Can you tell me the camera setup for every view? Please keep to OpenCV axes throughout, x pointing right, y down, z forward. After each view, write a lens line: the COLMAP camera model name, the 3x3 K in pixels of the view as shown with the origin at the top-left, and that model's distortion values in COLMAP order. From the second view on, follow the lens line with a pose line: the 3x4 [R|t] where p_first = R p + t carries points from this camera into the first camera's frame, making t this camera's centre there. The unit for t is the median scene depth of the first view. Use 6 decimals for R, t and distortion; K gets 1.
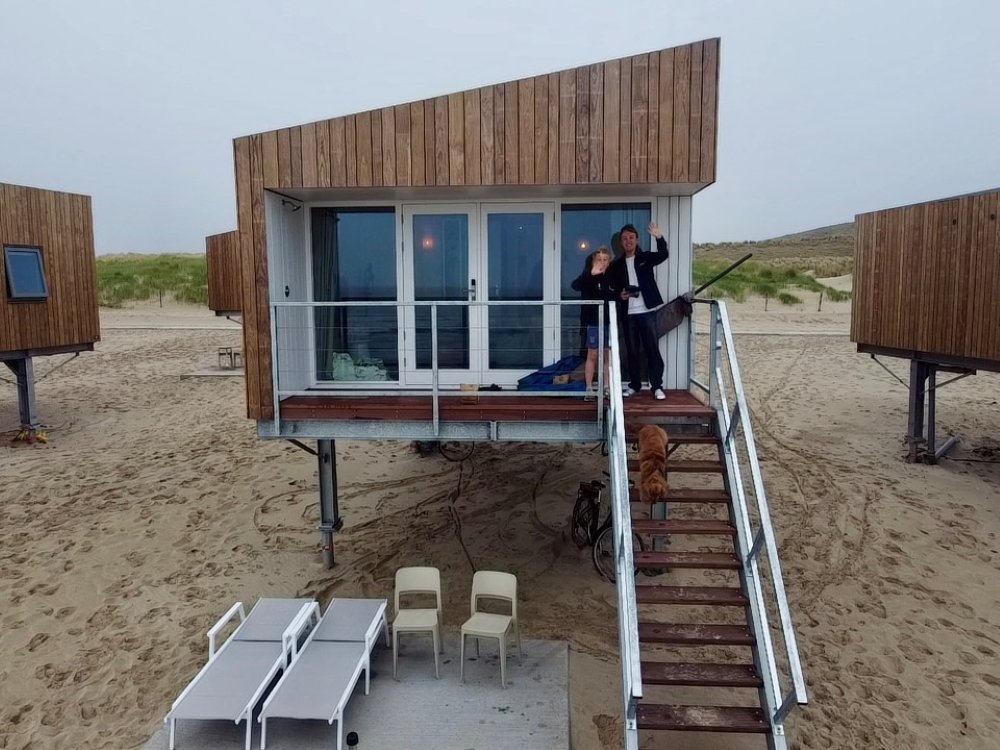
lens RADIAL K [[764.8, 0, 500.0], [0, 764.8, 375.0], [0, 0, 1]] dist [0.002574, 0.001531]
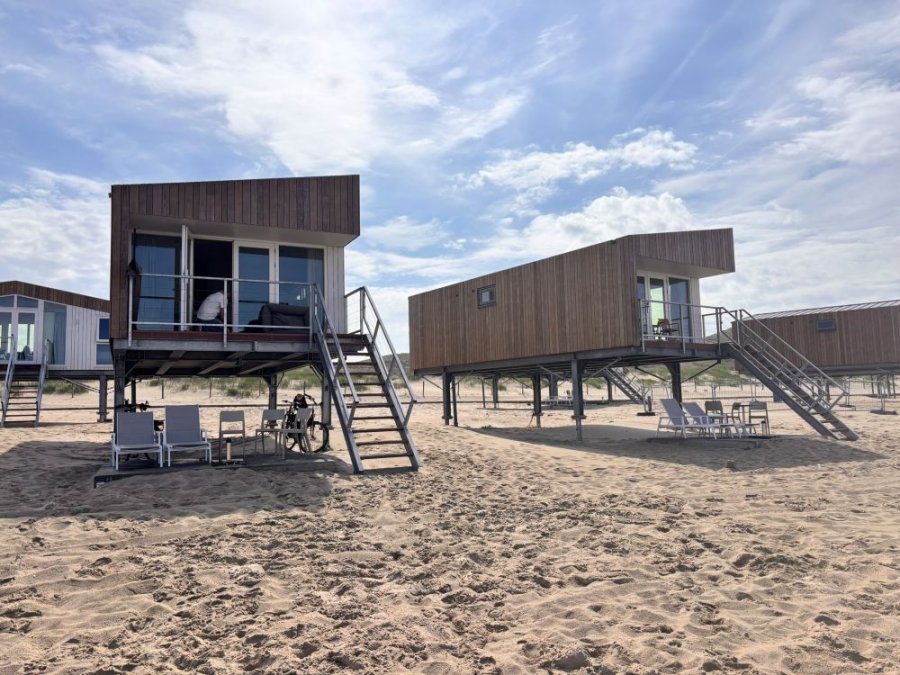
lens RADIAL K [[636.5, 0, 450.0], [0, 636.5, 337.5], [0, 0, 1]] dist [0.000655, 0.000307]
pose [[0.872793, 0.028889, 0.487234, -0.316872], [0.073751, 0.978980, -0.190158, 0.340439], [-0.482486, 0.201902, 0.852316, -0.532322]]
